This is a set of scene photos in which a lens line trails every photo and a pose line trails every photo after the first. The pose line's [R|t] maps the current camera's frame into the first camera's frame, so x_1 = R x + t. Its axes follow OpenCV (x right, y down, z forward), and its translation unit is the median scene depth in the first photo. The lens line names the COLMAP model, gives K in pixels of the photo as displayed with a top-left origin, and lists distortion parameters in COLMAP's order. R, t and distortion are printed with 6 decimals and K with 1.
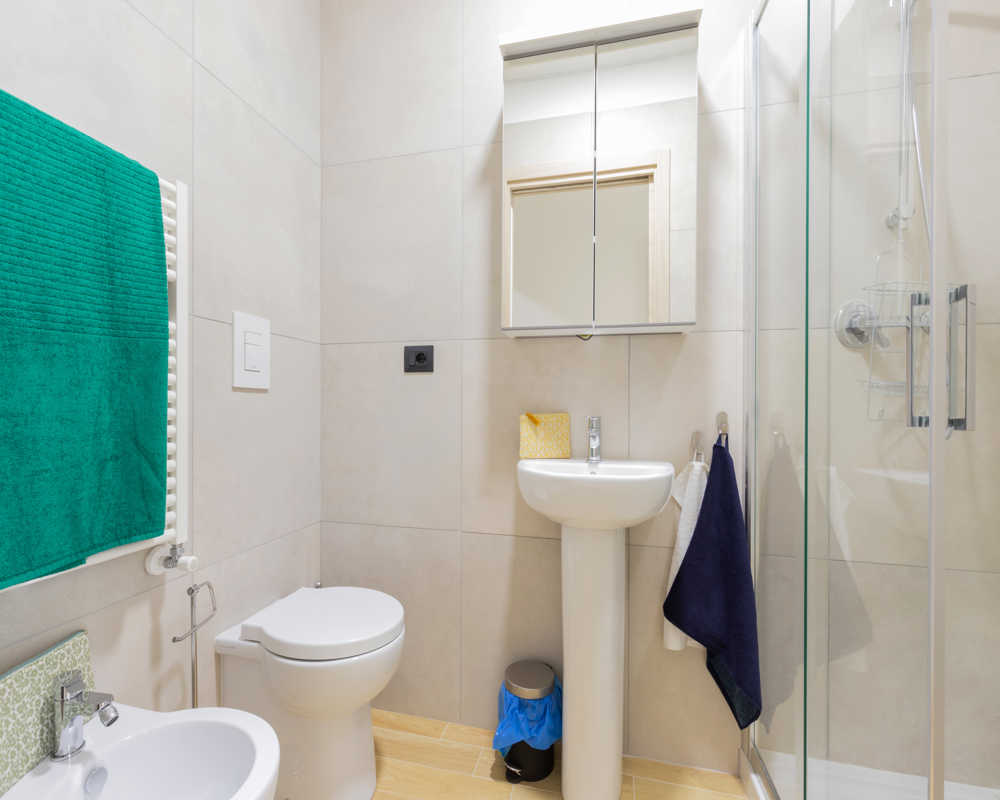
lens RADIAL K [[455.9, 0, 498.7], [0, 455.9, 404.3], [0, 0, 1]] dist [0.003303, 0.000169]
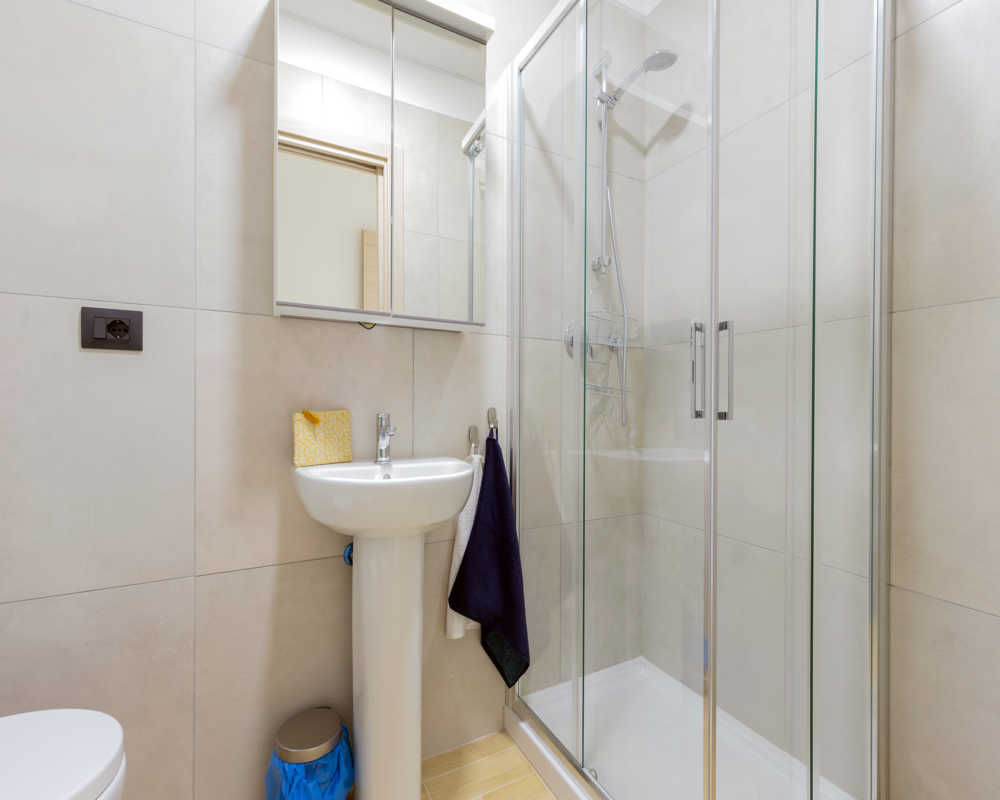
lens RADIAL K [[455.9, 0, 498.7], [0, 455.9, 404.3], [0, 0, 1]] dist [0.003303, 0.000169]
pose [[0.748670, -0.000089, 0.662943, -0.227696], [-0.003988, 0.999981, 0.004638, 0.003228], [-0.662931, -0.006116, 0.748656, 0.167299]]
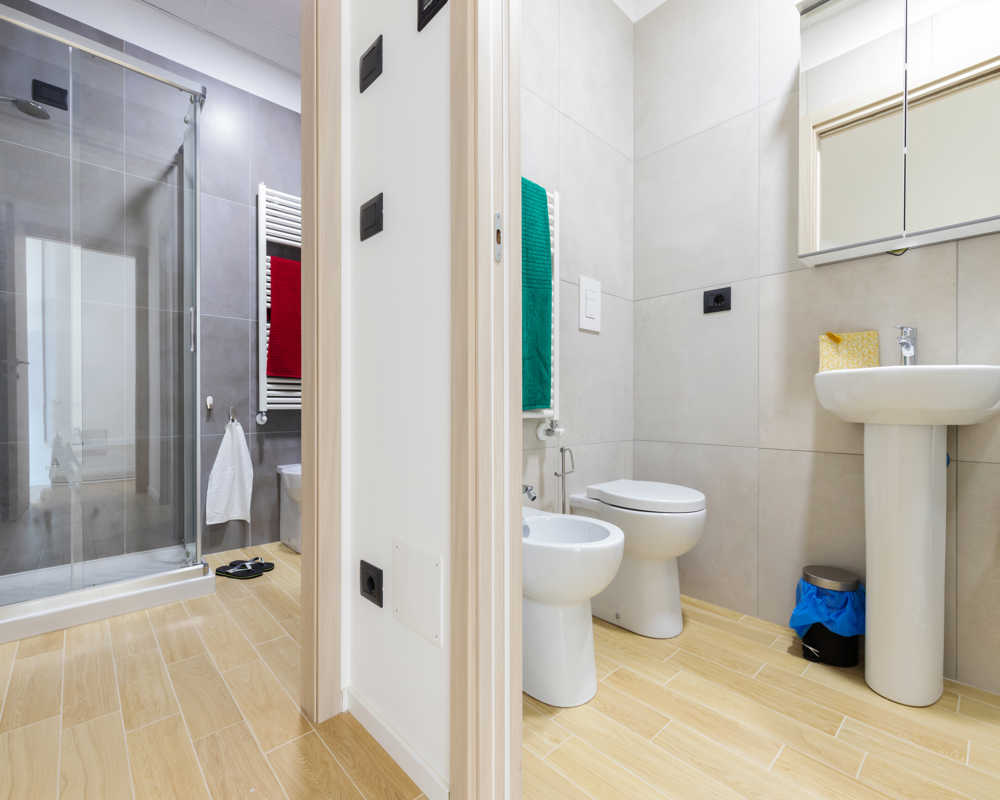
lens RADIAL K [[464.1, 0, 506.7], [0, 464.1, 406.2], [0, 0, 1]] dist [-0.000225, -0.000310]
pose [[0.831779, -0.001777, -0.555104, 0.042617], [-0.000167, 0.999994, -0.003452, 0.205580], [0.555107, 0.002965, 0.831774, -0.339368]]
